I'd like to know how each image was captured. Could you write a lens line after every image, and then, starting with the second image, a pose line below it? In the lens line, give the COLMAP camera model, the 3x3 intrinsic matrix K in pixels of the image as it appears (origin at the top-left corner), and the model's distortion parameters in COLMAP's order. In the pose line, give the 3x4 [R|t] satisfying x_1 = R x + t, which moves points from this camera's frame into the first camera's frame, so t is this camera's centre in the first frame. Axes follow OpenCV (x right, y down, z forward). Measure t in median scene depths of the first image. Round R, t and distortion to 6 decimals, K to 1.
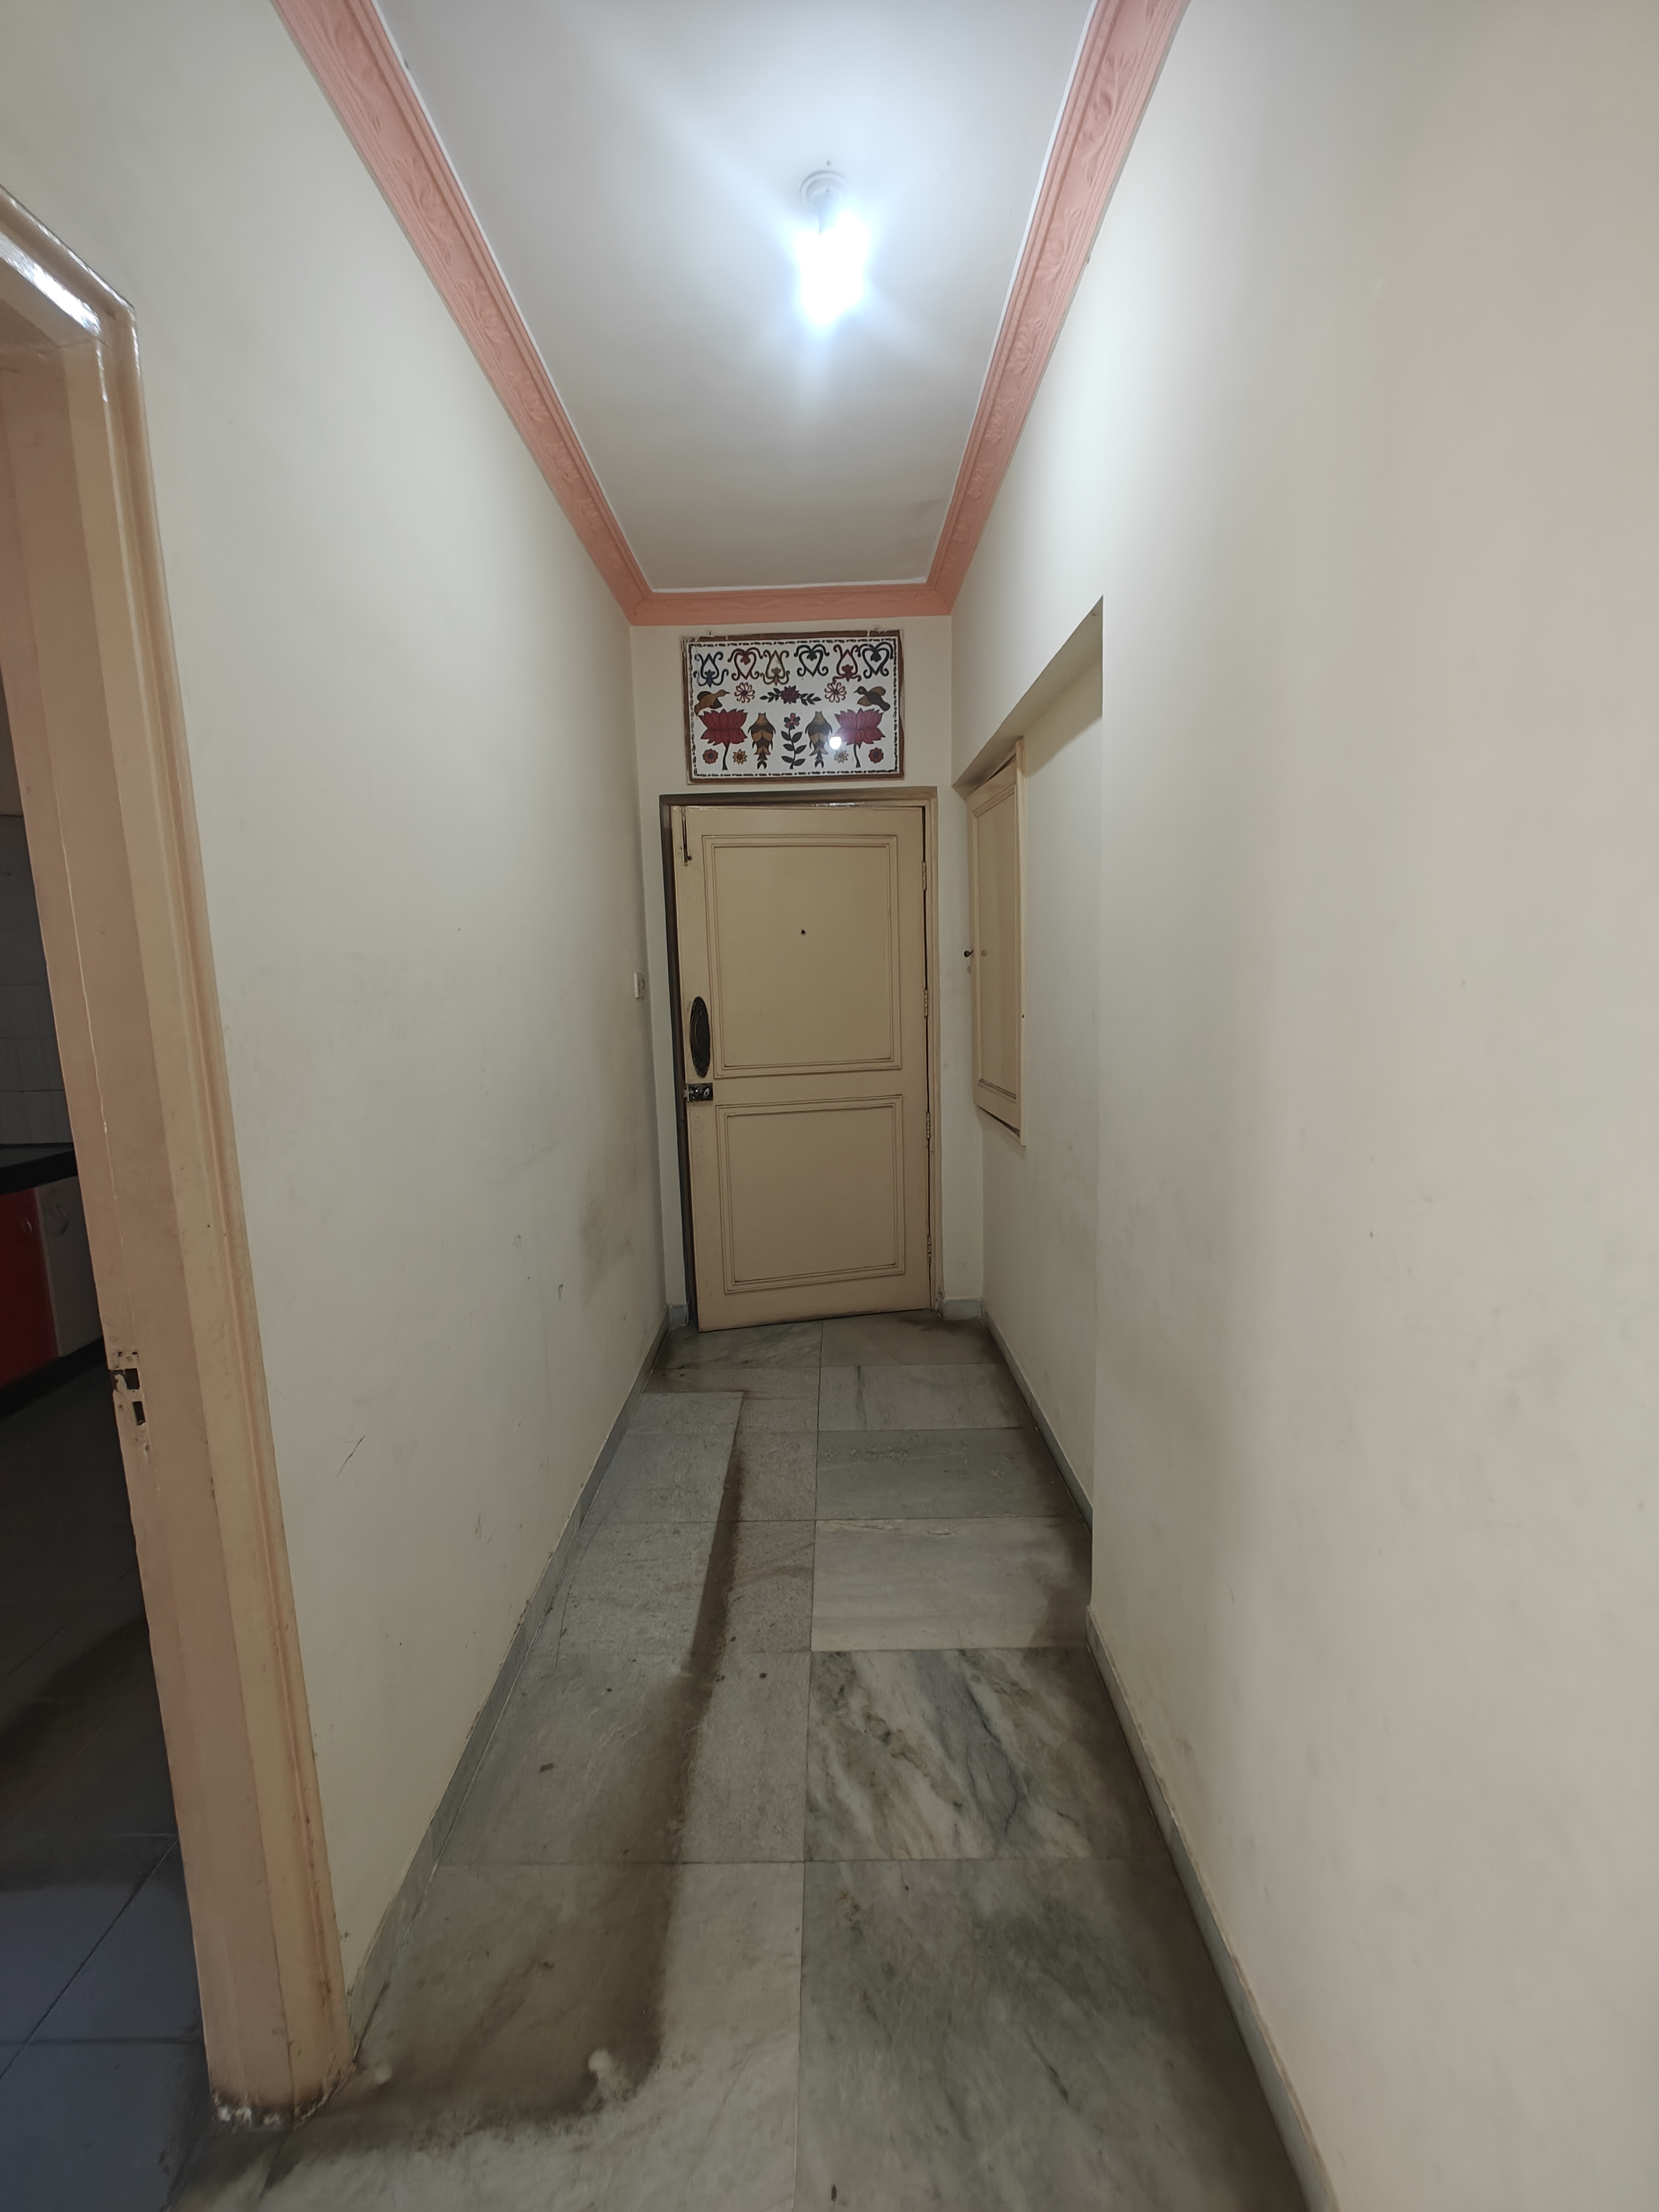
lens RADIAL K [[945.7, 0, 821.8], [0, 945.7, 1090.5], [0, 0, 1]] dist [-0.001996, 0.000124]
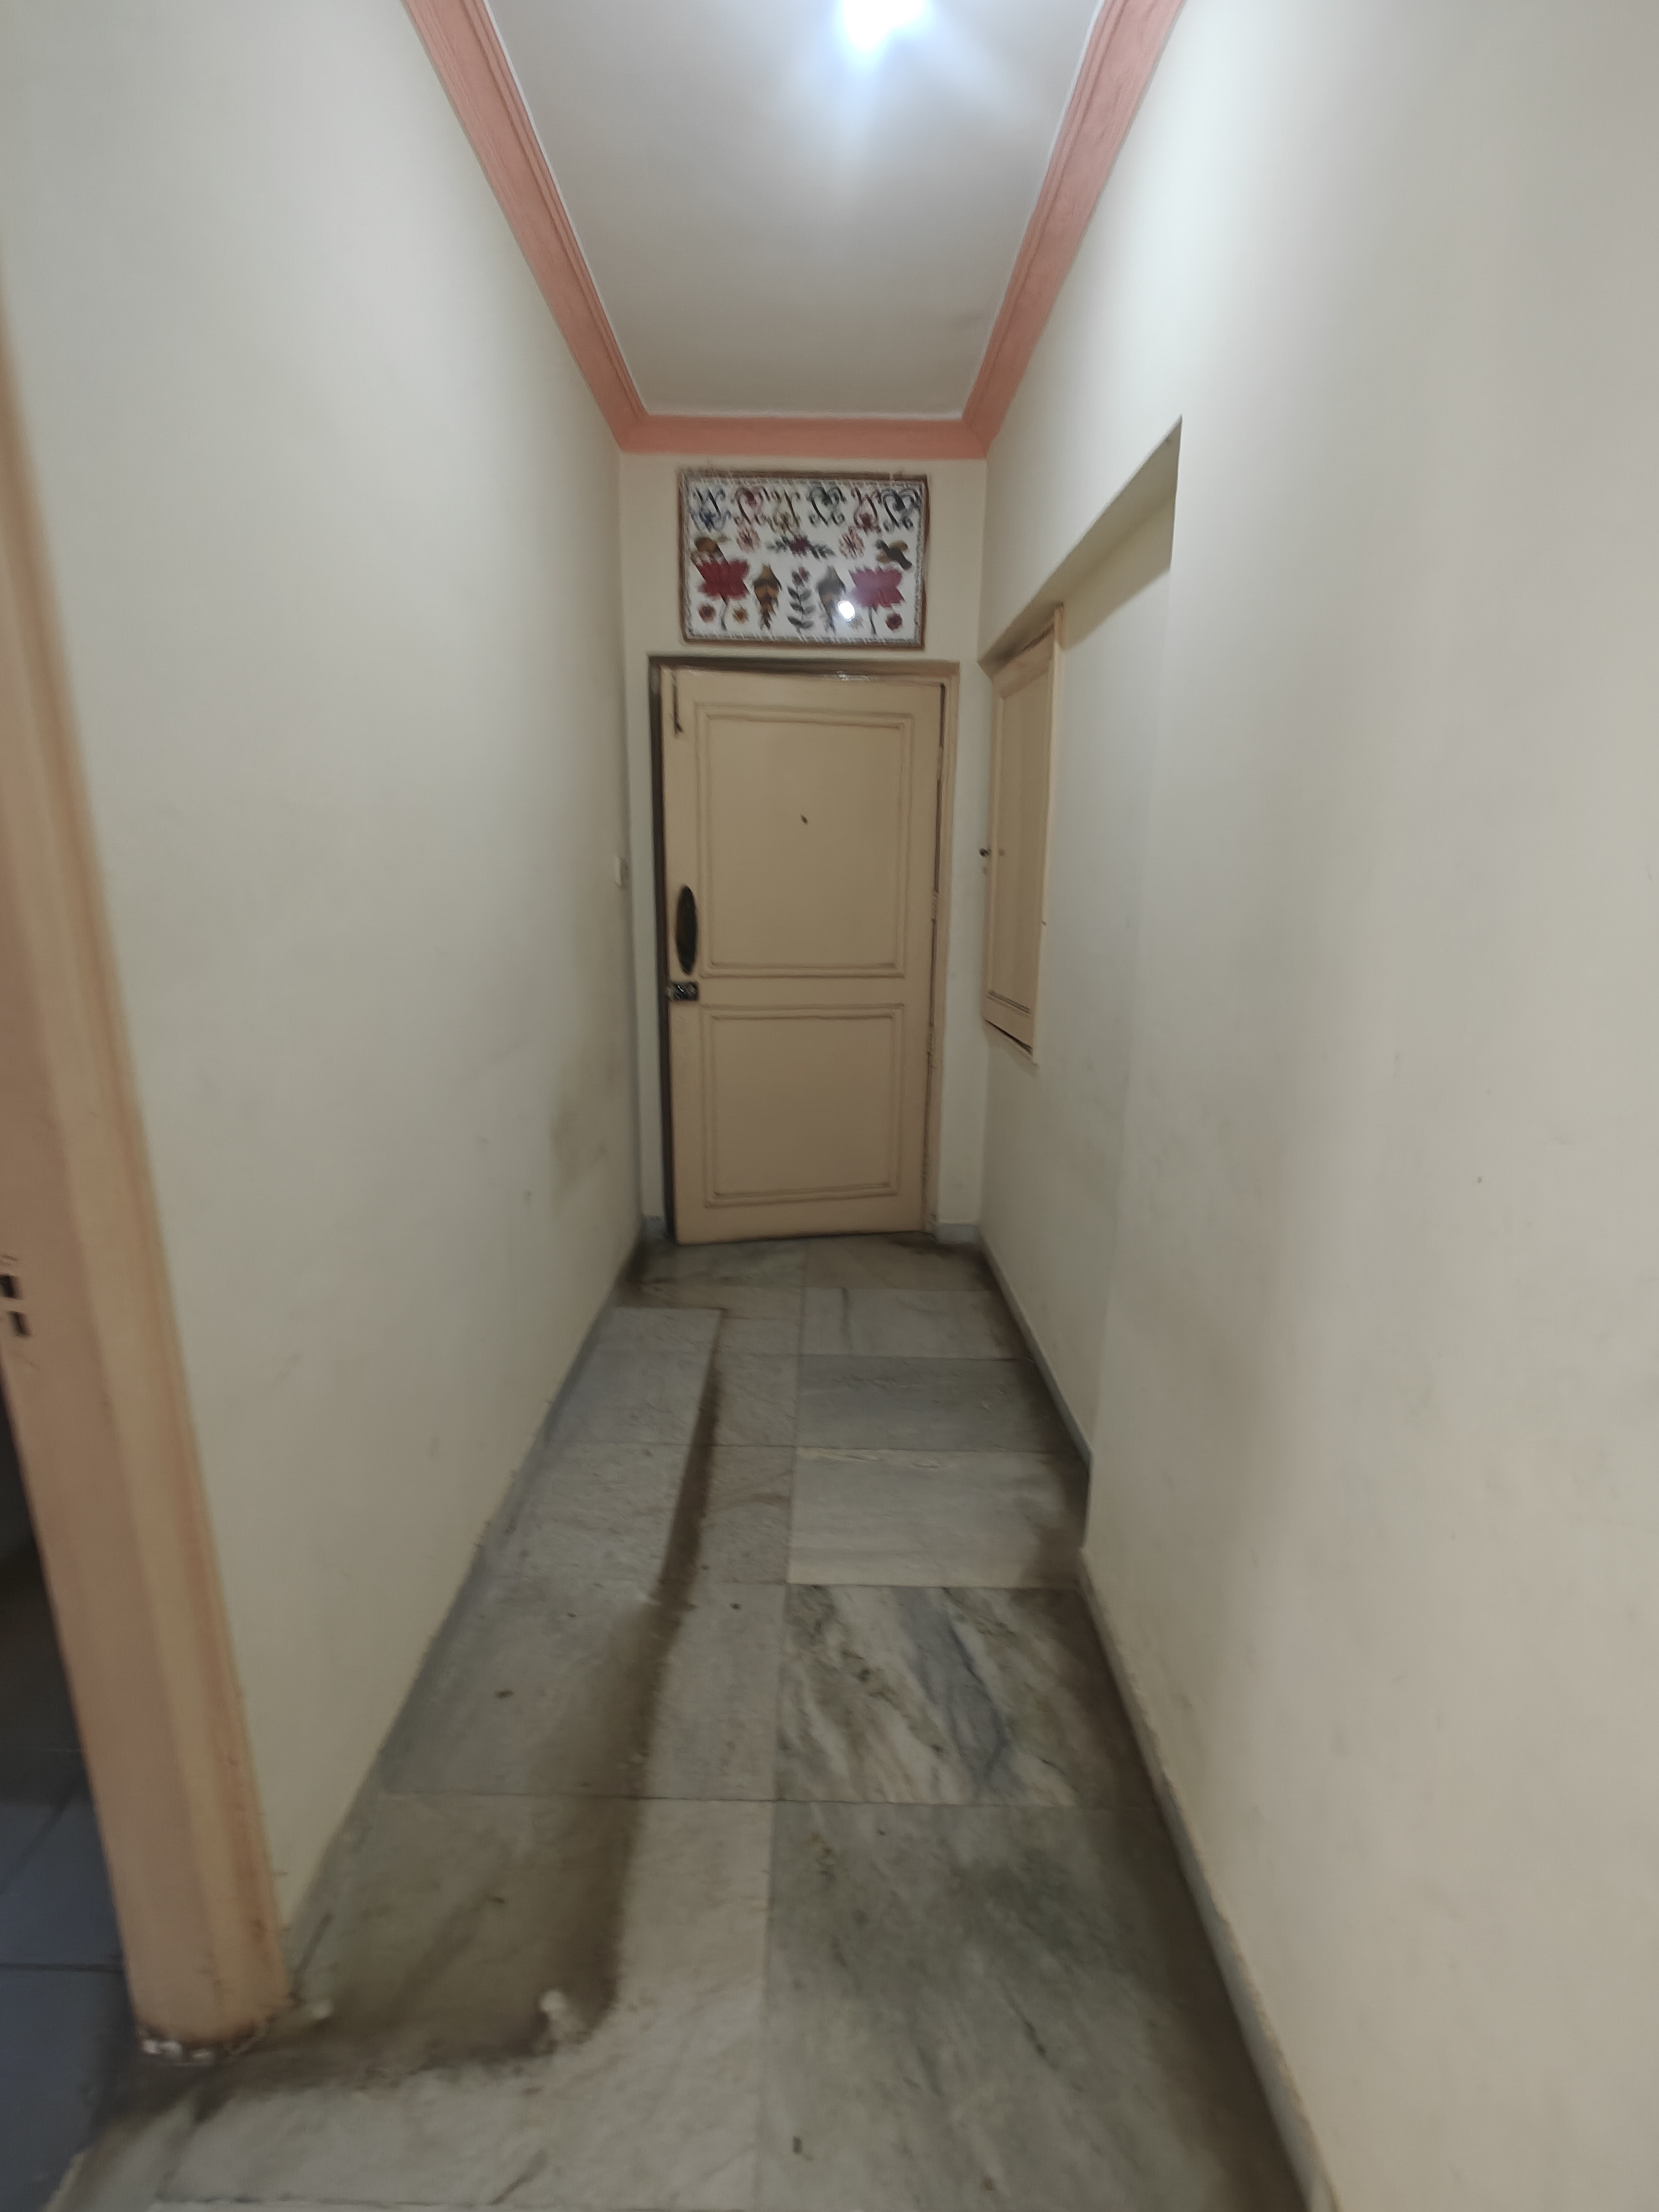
lens RADIAL K [[945.7, 0, 843.3], [0, 945.7, 1108.0], [0, 0, 1]] dist [-0.001996, 0.000124]
pose [[0.998150, 0.041722, 0.044216, -0.017336], [-0.046246, 0.993204, 0.106807, 0.013728], [-0.039459, -0.108654, 0.993296, 0.106801]]
